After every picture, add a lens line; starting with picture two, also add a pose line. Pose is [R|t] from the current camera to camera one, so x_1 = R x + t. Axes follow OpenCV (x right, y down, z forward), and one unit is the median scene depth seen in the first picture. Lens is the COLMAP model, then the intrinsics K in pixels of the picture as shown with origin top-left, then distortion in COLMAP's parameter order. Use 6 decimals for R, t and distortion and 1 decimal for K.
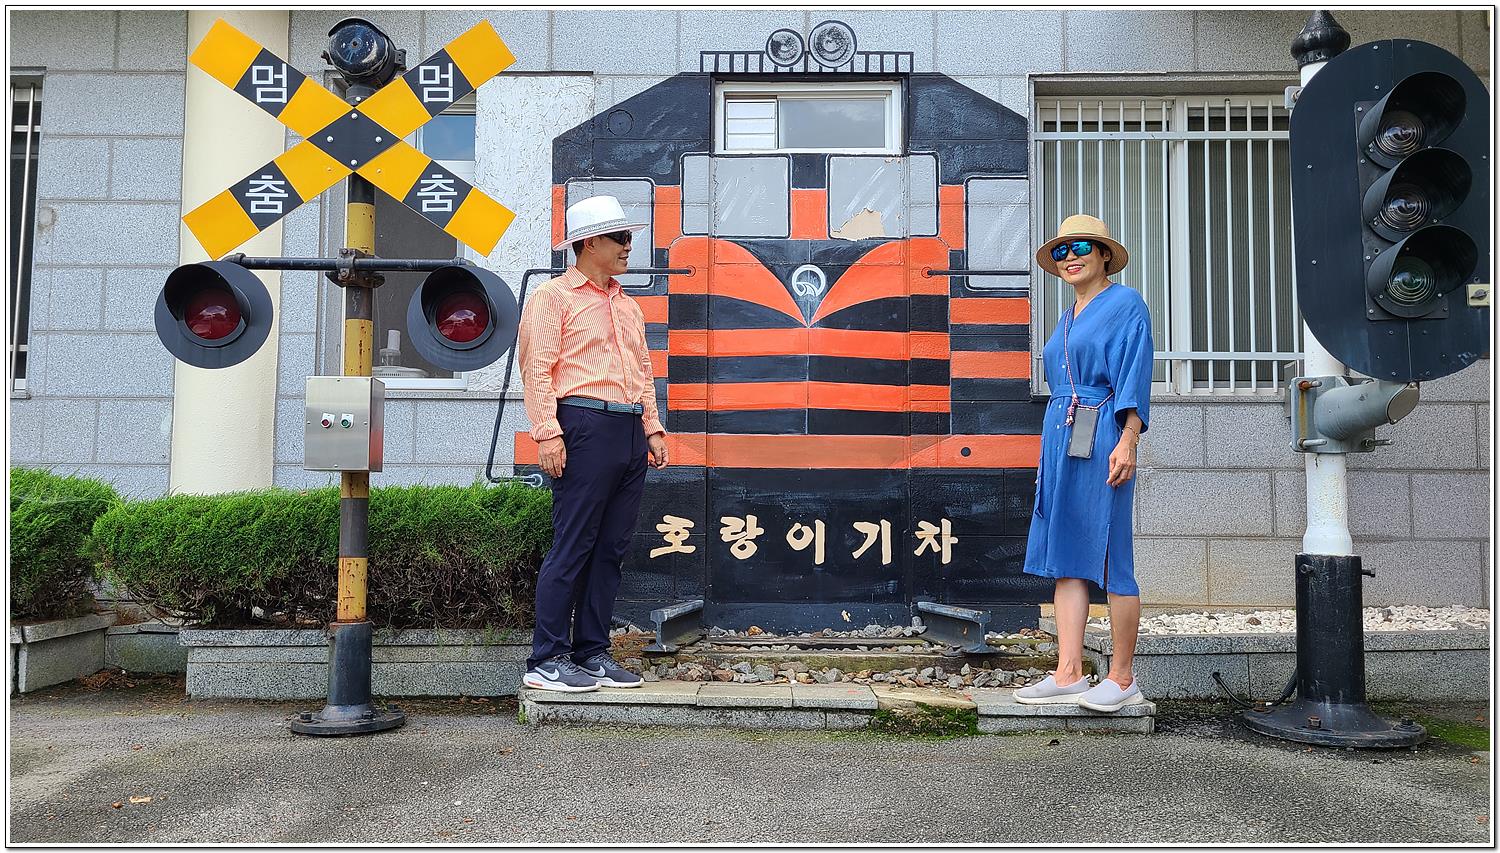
lens RADIAL K [[1141.7, 0, 747.3], [0, 1141.7, 428.8], [0, 0, 1]] dist [0.049277, 0.000443]
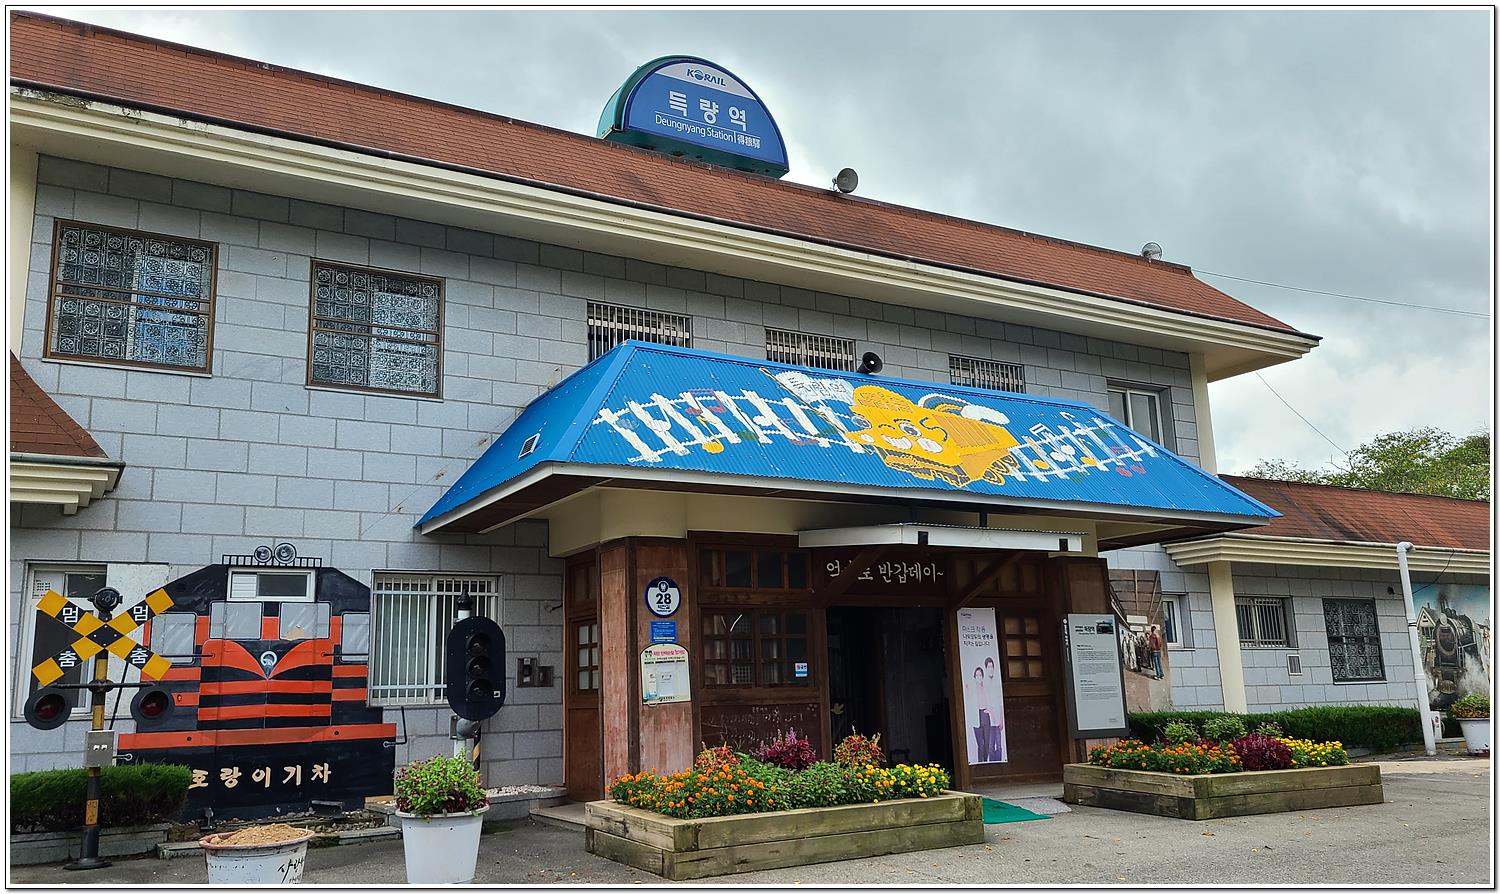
lens RADIAL K [[1201.9, 0, 747.1], [0, 1201.9, 444.4], [0, 0, 1]] dist [0.015500, 0.002280]
pose [[0.859907, 0.072752, 0.505240, -0.372719], [-0.005804, 0.991121, -0.132839, -0.240501], [-0.510418, 0.111296, 0.852694, -1.584892]]
